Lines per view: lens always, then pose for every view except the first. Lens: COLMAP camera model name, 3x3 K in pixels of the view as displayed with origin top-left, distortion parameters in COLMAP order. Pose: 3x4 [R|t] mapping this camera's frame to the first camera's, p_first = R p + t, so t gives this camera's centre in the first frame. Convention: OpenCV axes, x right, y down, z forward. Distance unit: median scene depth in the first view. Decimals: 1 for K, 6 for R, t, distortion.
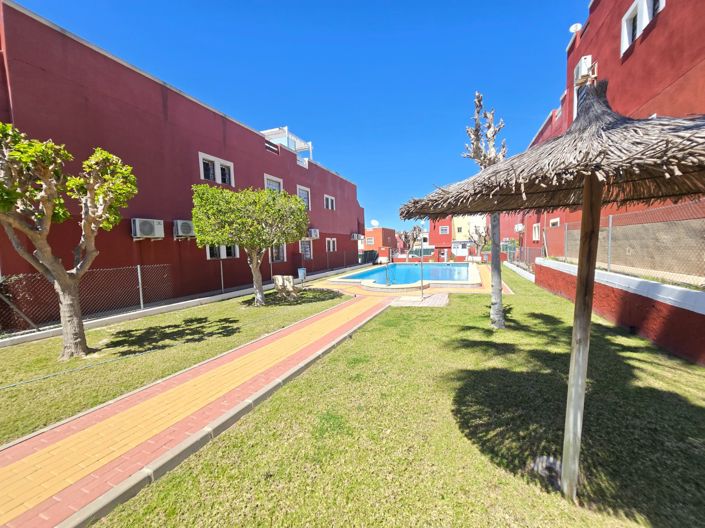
lens RADIAL K [[287.8, 0, 353.8], [0, 287.8, 266.4], [0, 0, 1]] dist [-0.007516, 0.000630]
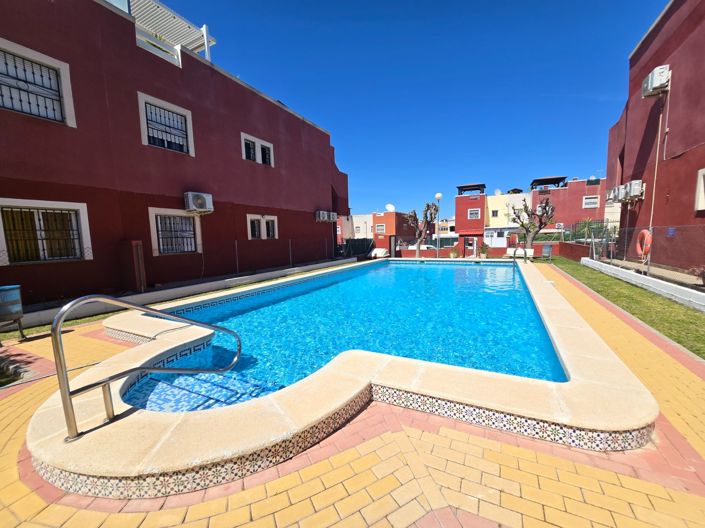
lens RADIAL K [[287.8, 0, 352.0], [0, 287.8, 267.5], [0, 0, 1]] dist [-0.007516, 0.000630]
pose [[0.994986, 0.012254, -0.099261, 0.111915], [-0.008554, 0.999255, 0.037621, -0.013484], [0.099648, -0.036583, 0.994350, 0.330607]]
